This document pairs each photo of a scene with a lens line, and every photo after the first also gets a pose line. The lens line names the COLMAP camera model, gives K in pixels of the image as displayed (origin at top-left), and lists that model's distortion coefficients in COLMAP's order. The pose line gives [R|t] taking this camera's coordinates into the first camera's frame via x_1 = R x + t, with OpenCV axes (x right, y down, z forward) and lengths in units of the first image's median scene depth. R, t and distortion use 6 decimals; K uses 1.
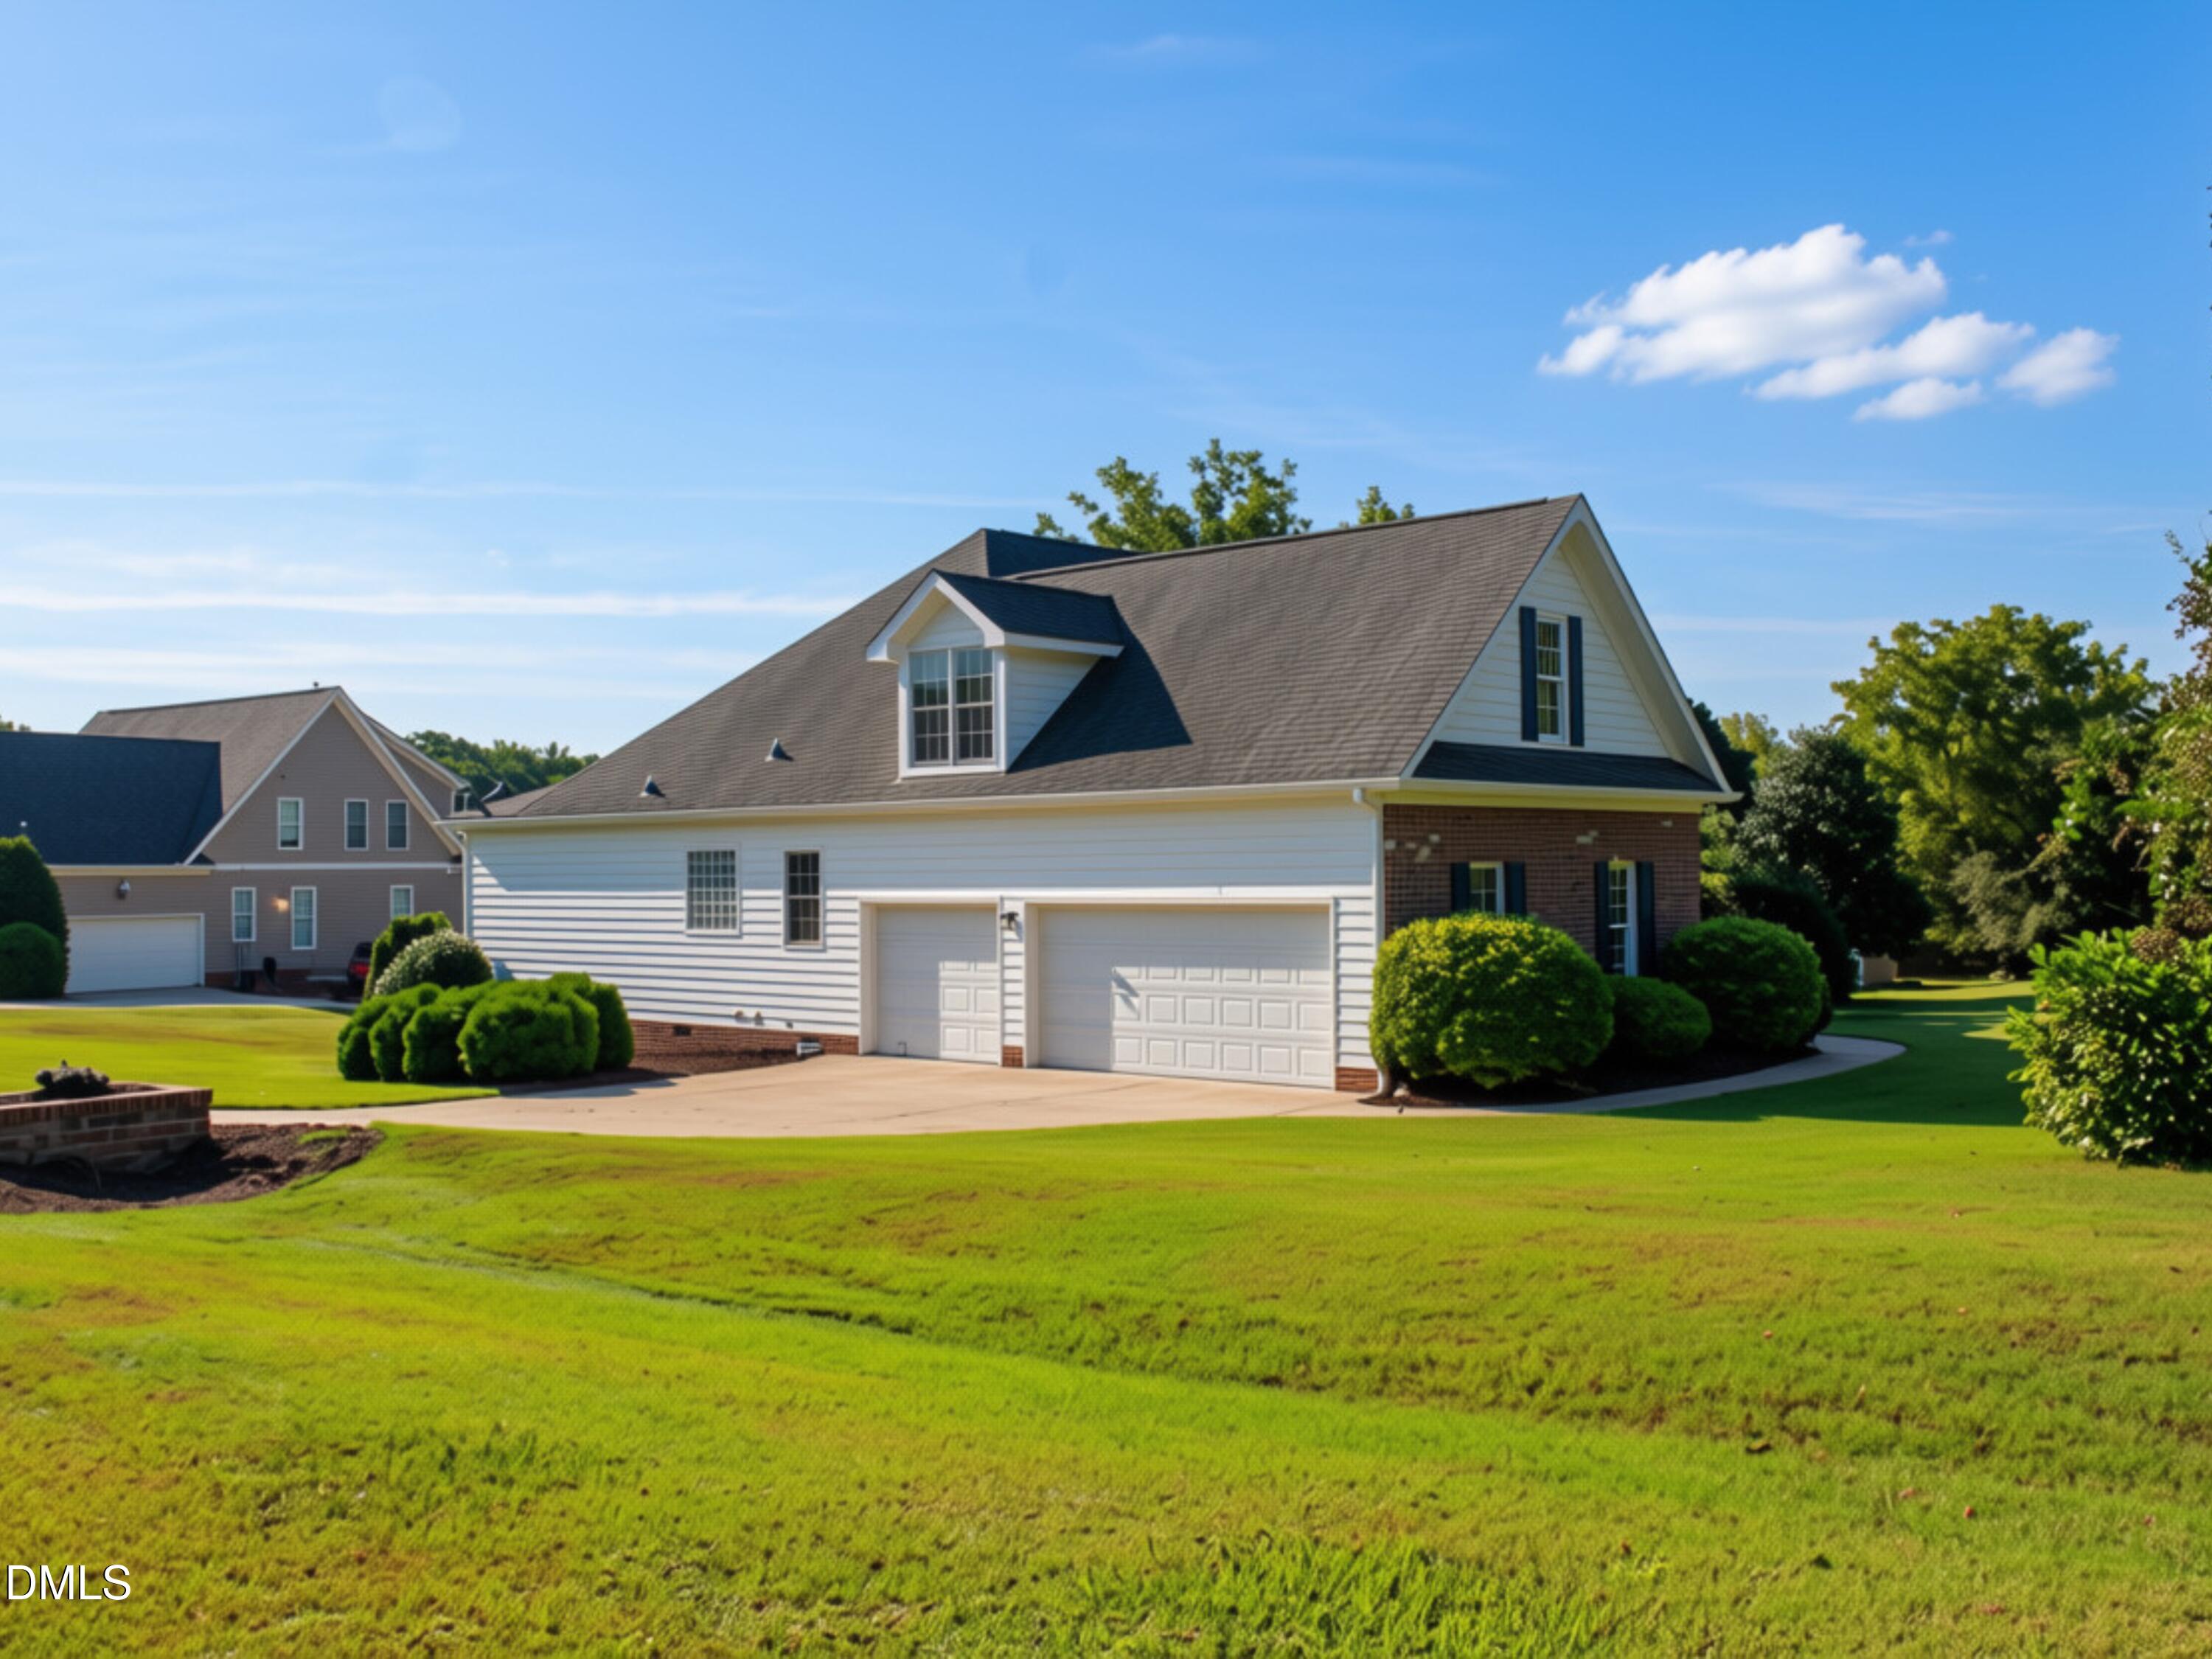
lens RADIAL K [[2126.7, 0, 1119.2], [0, 2126.7, 824.6], [0, 0, 1]] dist [-0.086618, 0.000000]
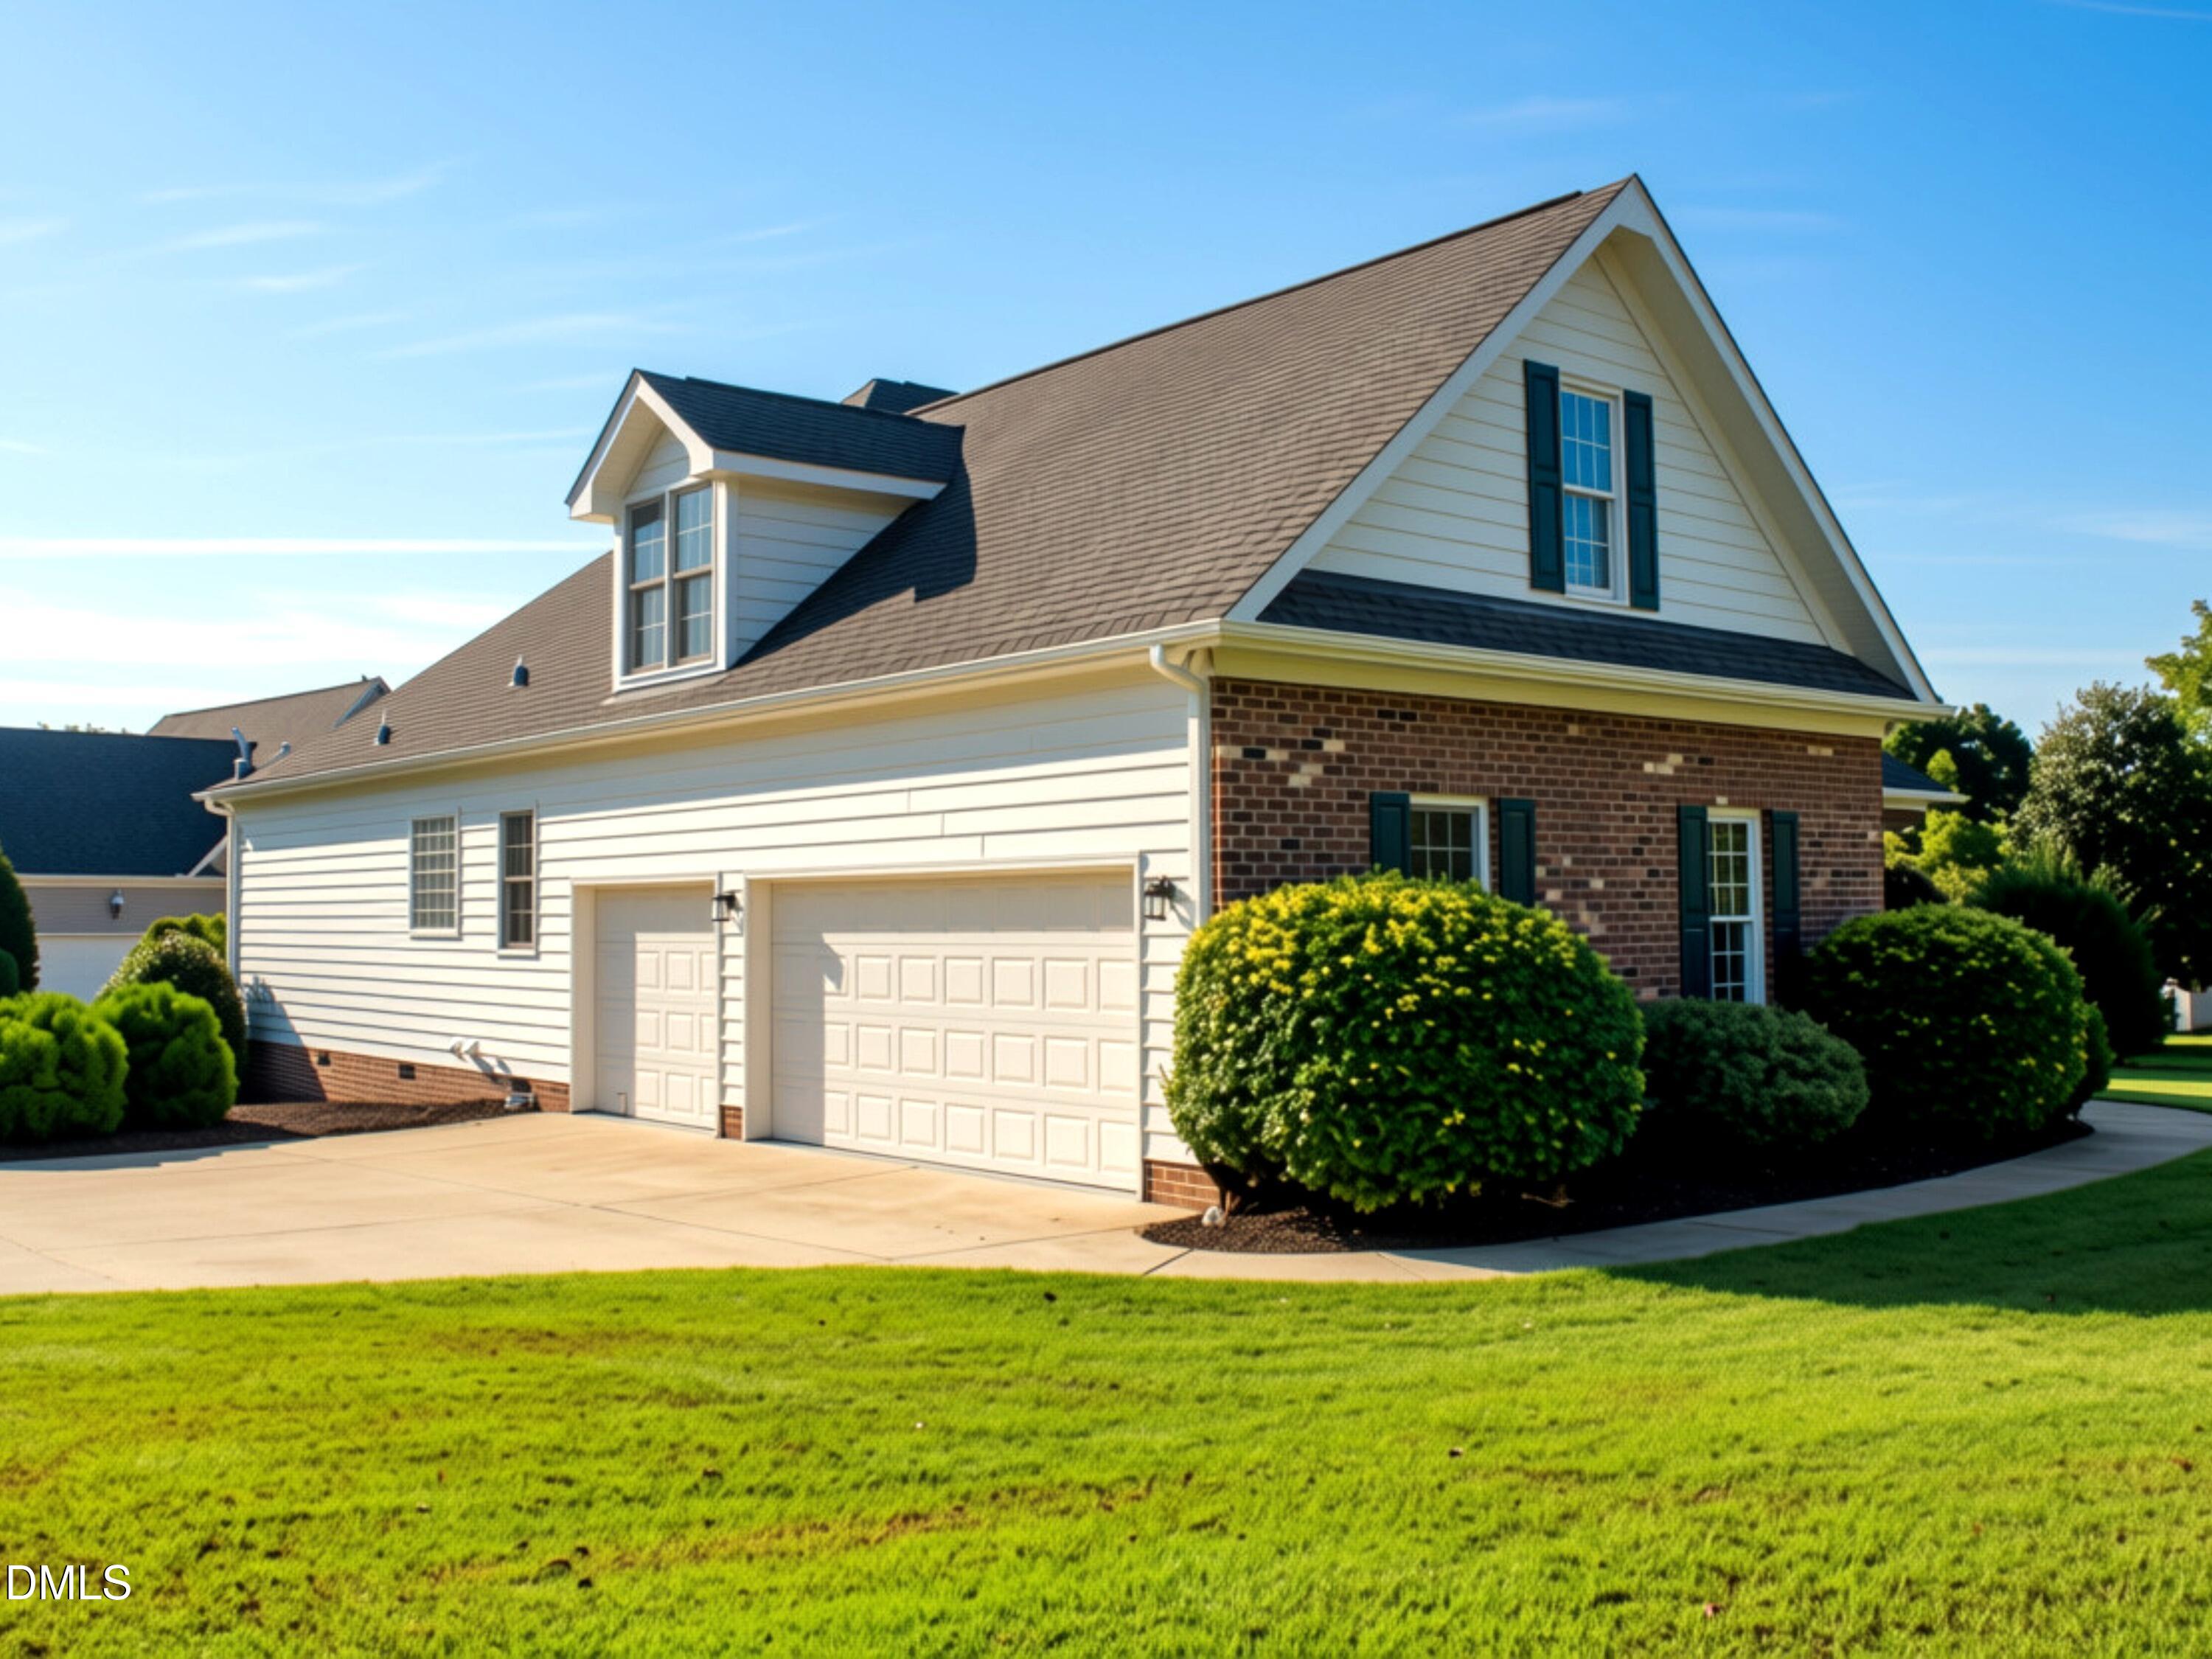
lens RADIAL K [[2126.7, 0, 1091.7], [0, 2126.7, 842.2], [0, 0, 1]] dist [-0.086618, 0.000000]
pose [[0.988778, -0.003274, -0.149354, 0.149262], [0.001767, 0.999946, -0.010224, 0.032671], [0.149379, 0.009845, 0.988731, 0.391034]]
